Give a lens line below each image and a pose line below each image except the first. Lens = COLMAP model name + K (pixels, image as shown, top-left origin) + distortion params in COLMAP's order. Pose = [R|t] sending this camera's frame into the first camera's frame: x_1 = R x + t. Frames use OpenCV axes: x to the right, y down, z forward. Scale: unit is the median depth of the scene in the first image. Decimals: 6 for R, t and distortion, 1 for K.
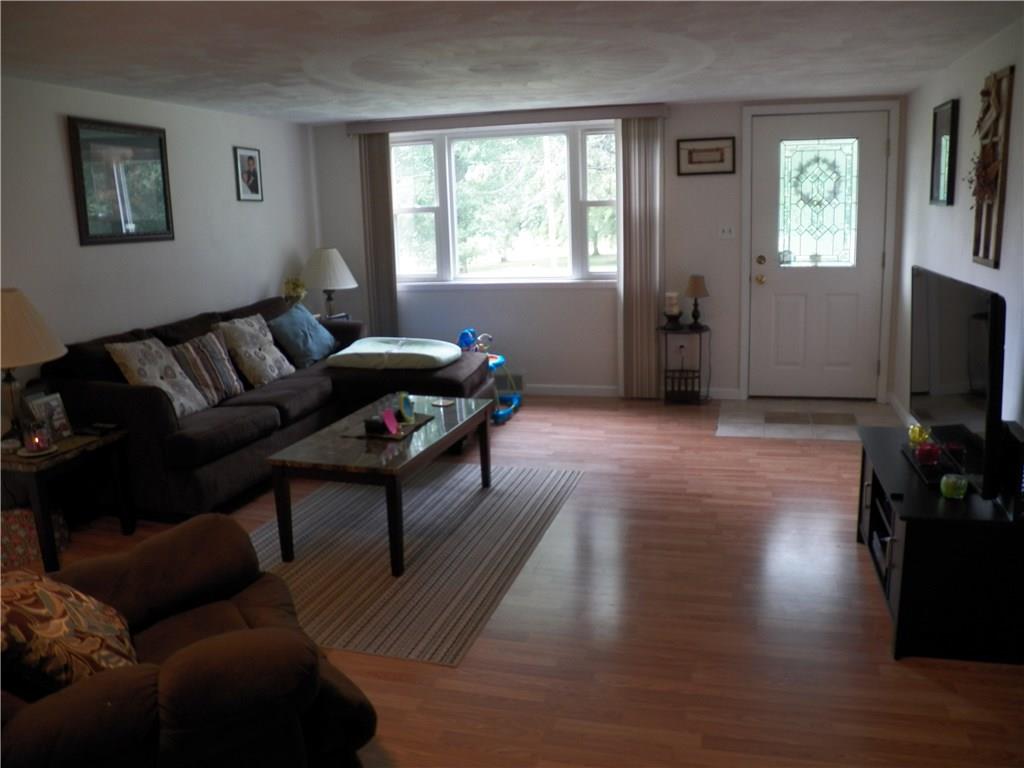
lens RADIAL K [[808.1, 0, 510.1], [0, 808.1, 385.9], [0, 0, 1]] dist [-0.114749, 0.038980]
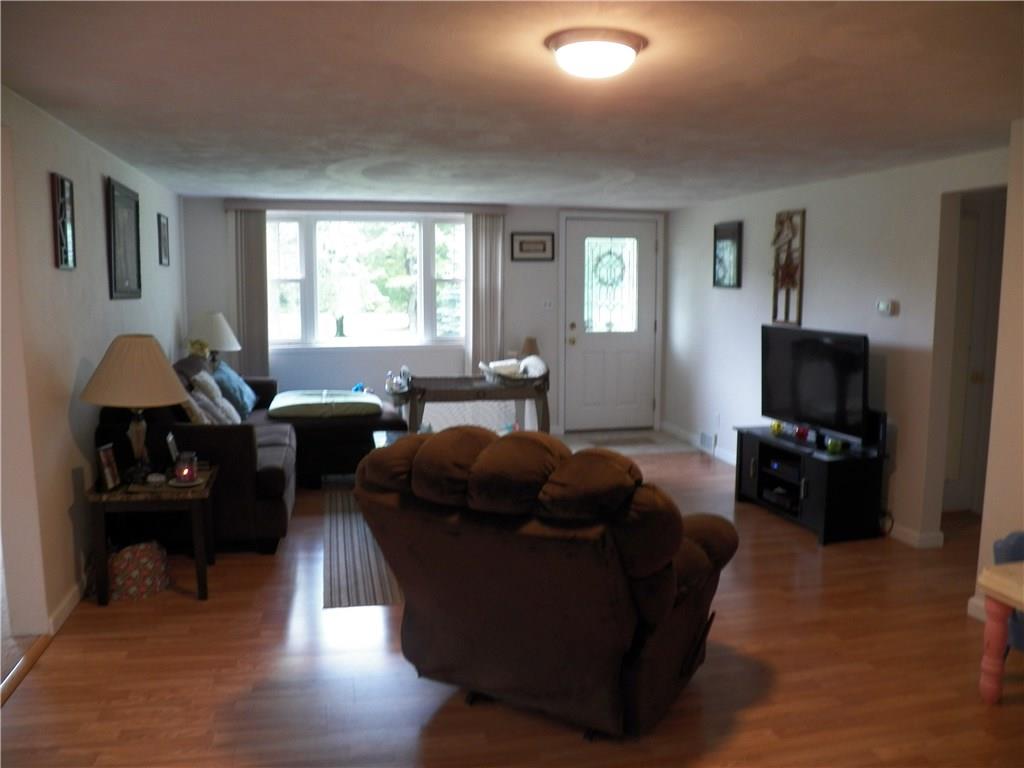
lens RADIAL K [[808.1, 0, 521.4], [0, 808.1, 382.1], [0, 0, 1]] dist [-0.114749, 0.038980]
pose [[0.872629, -0.022286, 0.487874, -0.416831], [0.073392, 0.993598, -0.085884, 0.042942], [-0.482837, 0.110751, 0.868679, -0.109863]]
